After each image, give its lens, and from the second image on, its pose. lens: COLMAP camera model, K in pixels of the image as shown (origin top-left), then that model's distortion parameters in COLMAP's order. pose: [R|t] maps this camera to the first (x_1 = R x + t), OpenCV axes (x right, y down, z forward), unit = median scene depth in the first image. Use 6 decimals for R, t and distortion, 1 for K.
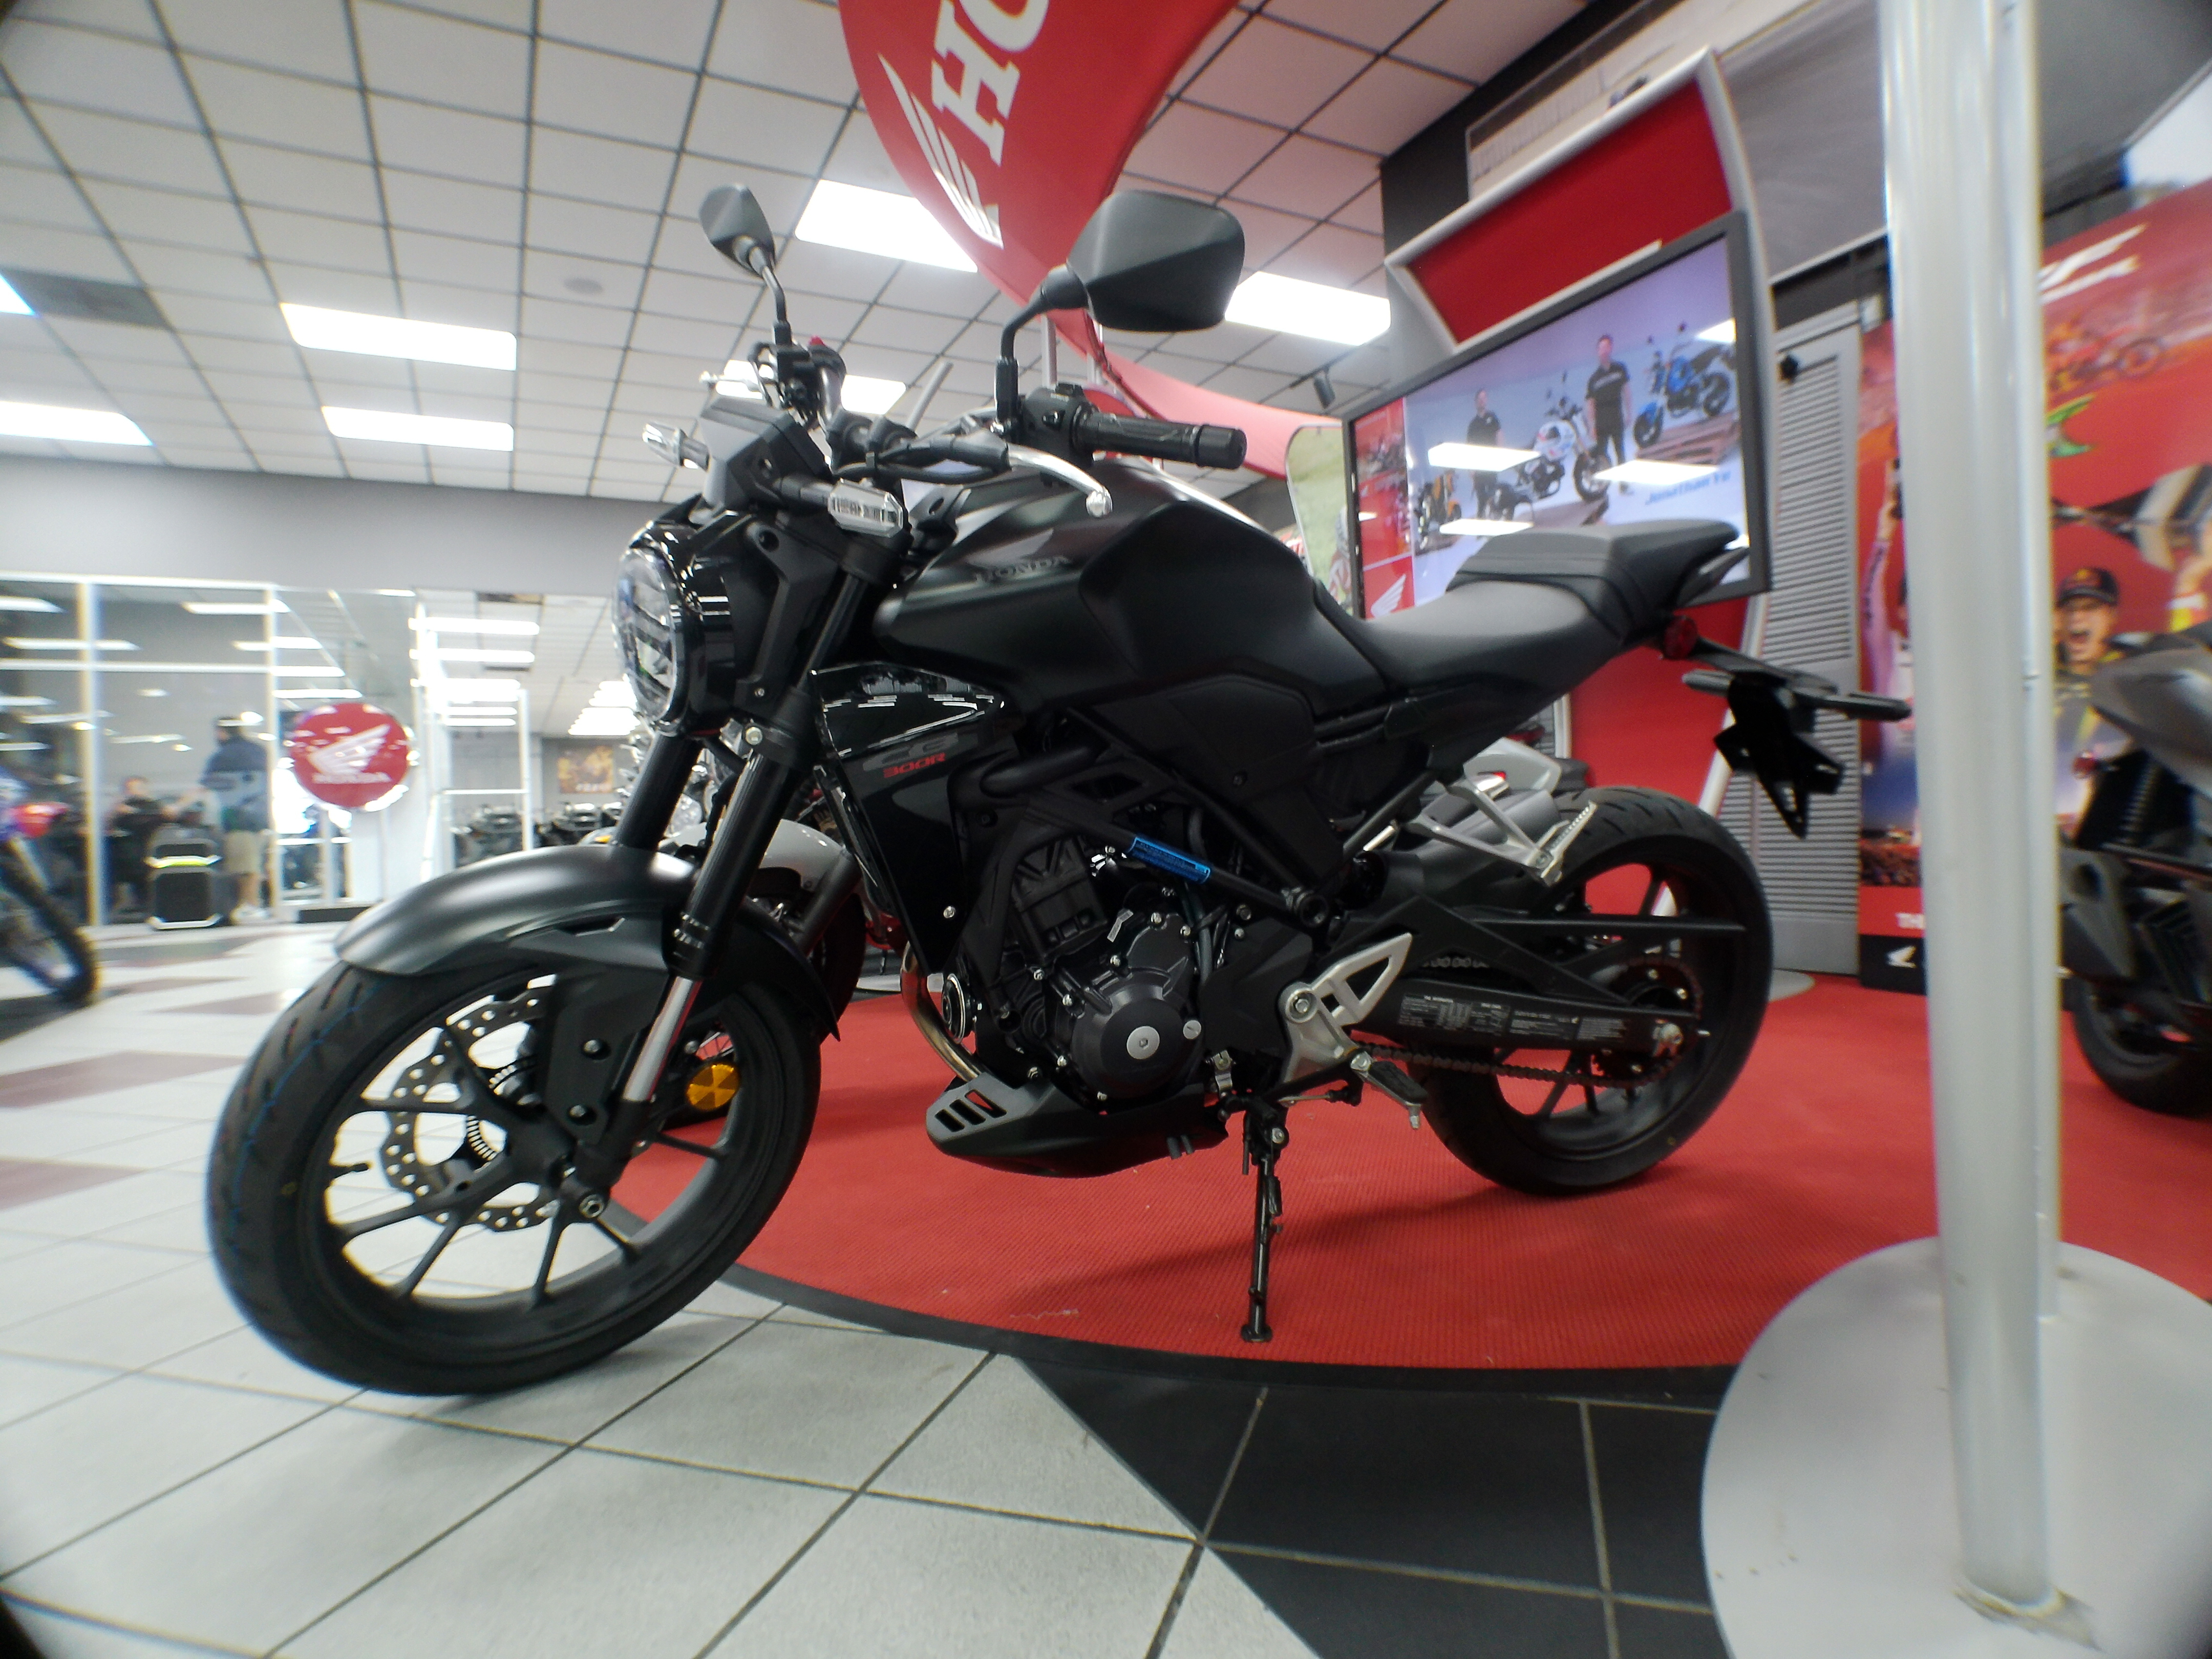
lens RADIAL K [[1199.8, 0, 1111.5], [0, 1199.8, 749.9], [0, 0, 1]] dist [-0.041606, -0.000576]
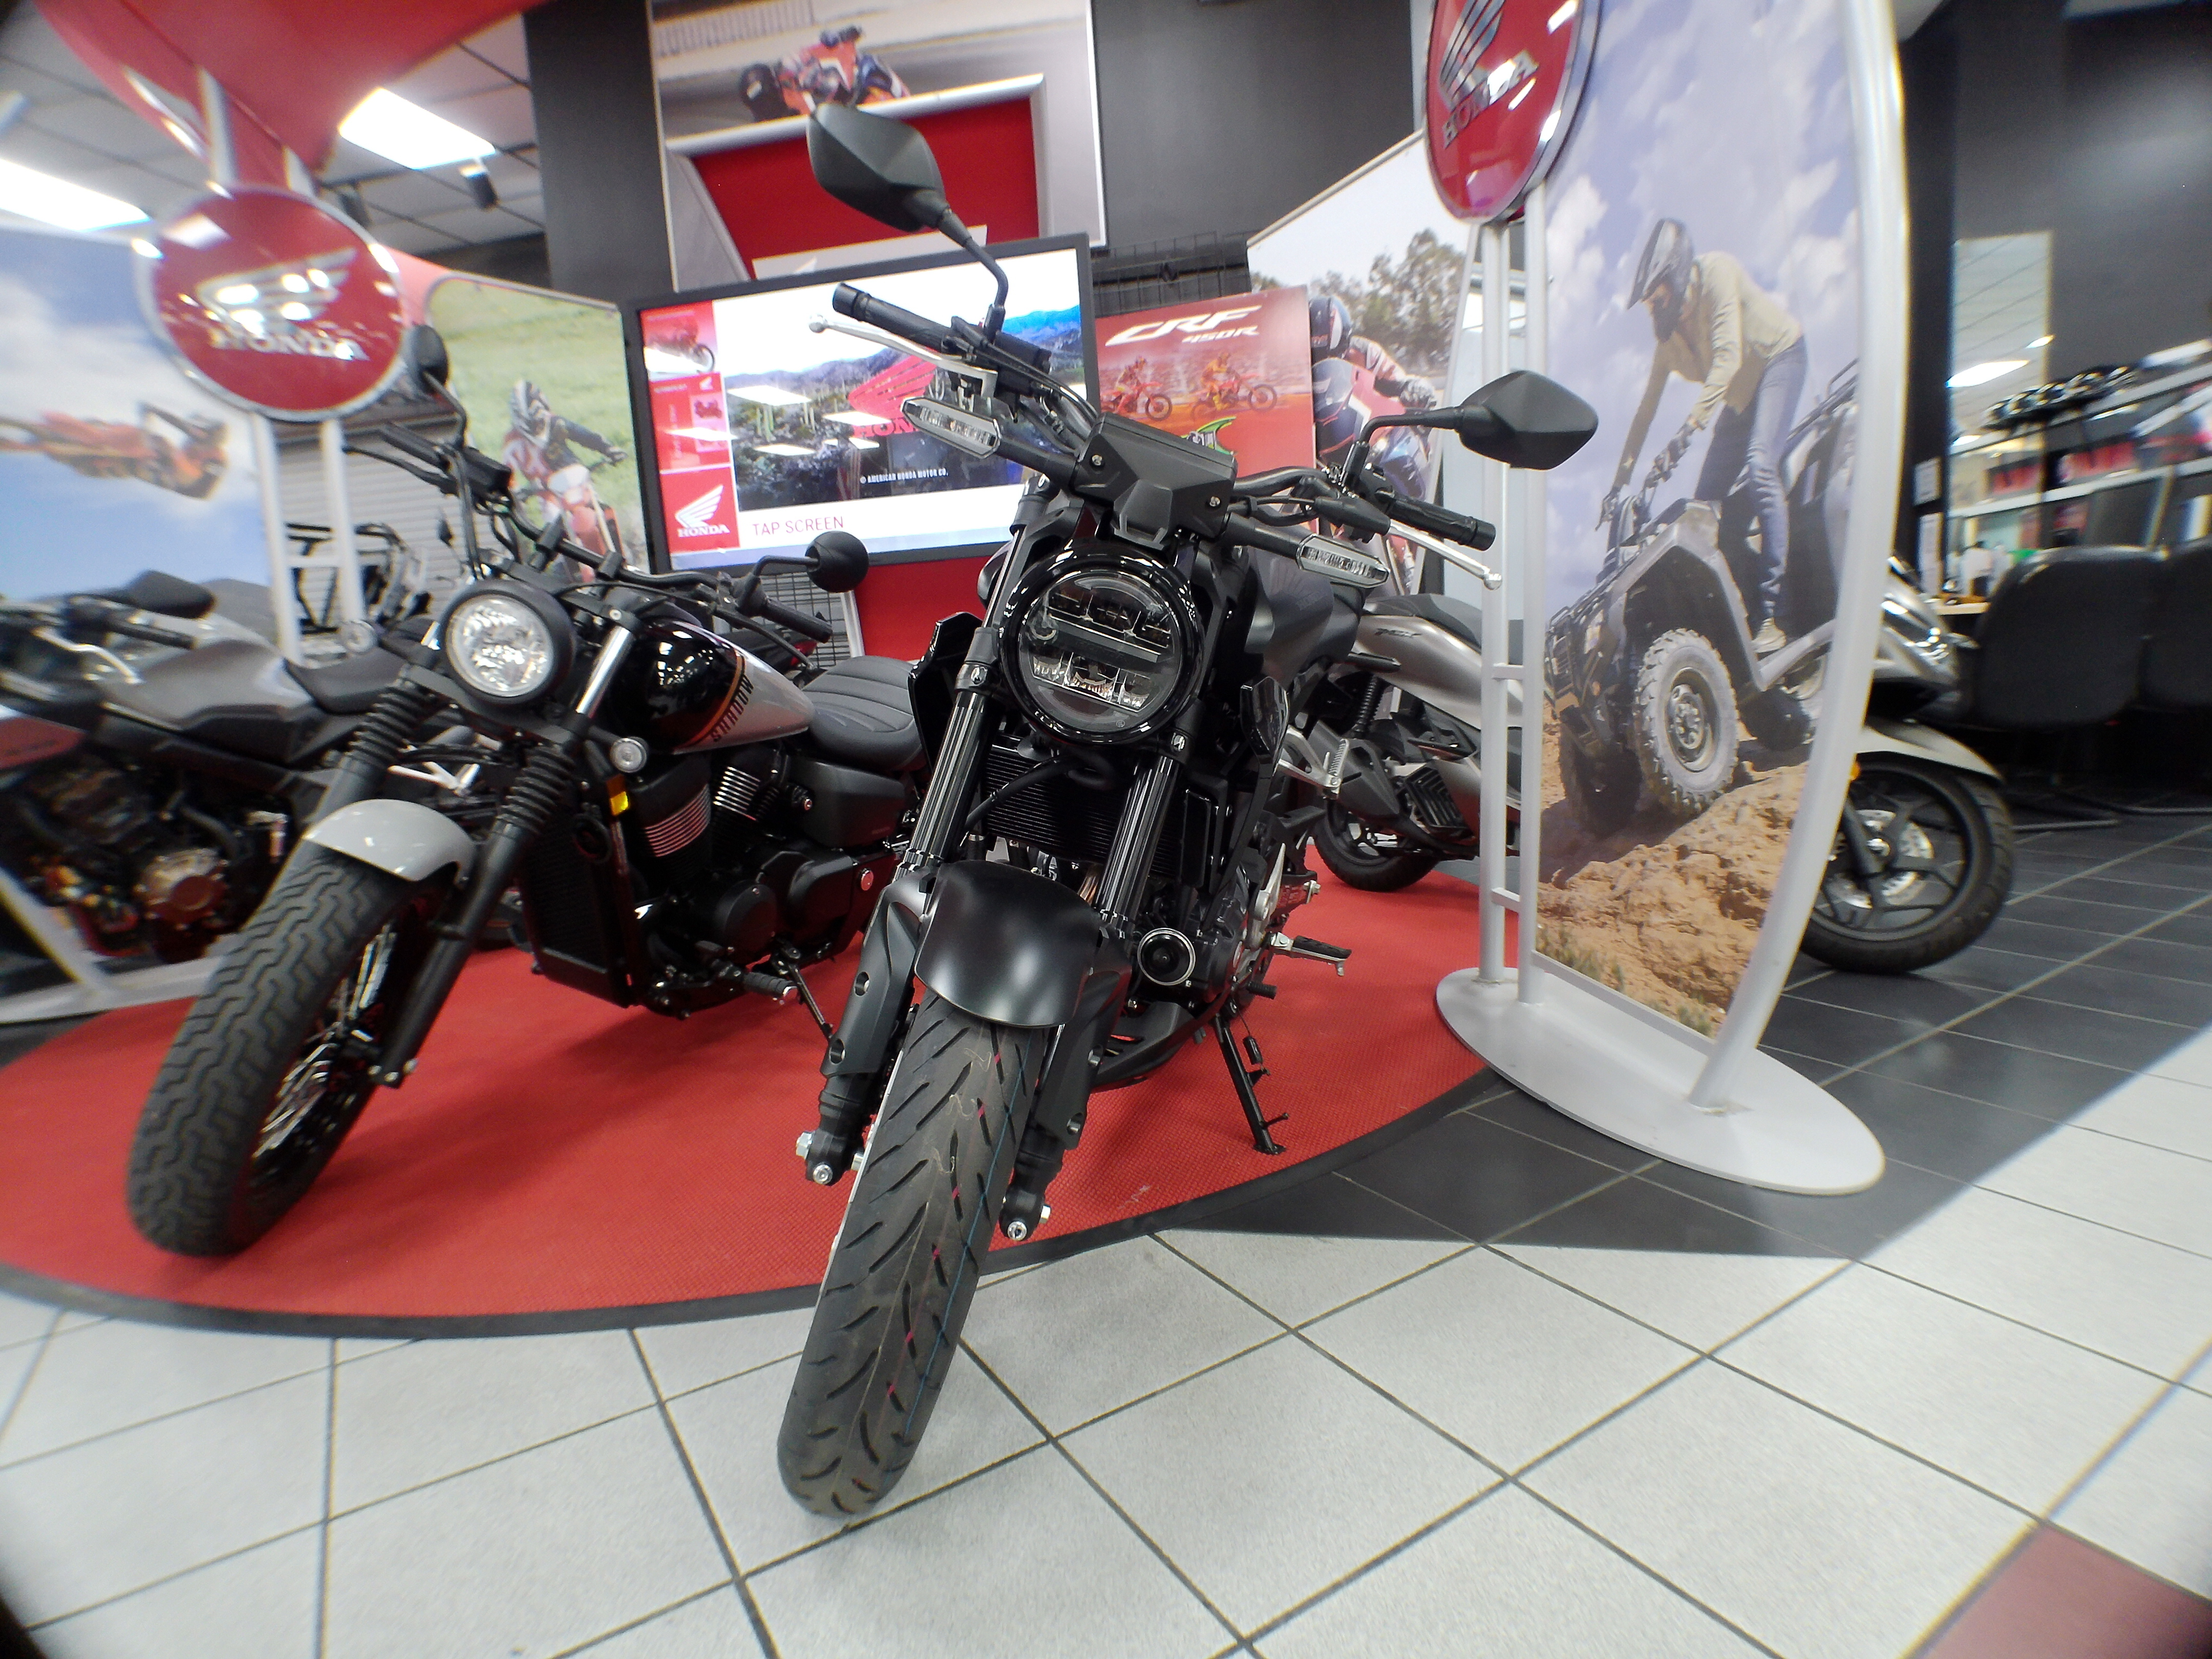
lens RADIAL K [[1199.8, 0, 1111.5], [0, 1199.8, 749.9], [0, 0, 1]] dist [-0.041606, -0.000576]
pose [[0.650860, -0.074740, 0.755510, -0.422634], [-0.009313, 0.994282, 0.106384, -0.048630], [-0.759141, -0.076277, 0.646442, 0.114966]]
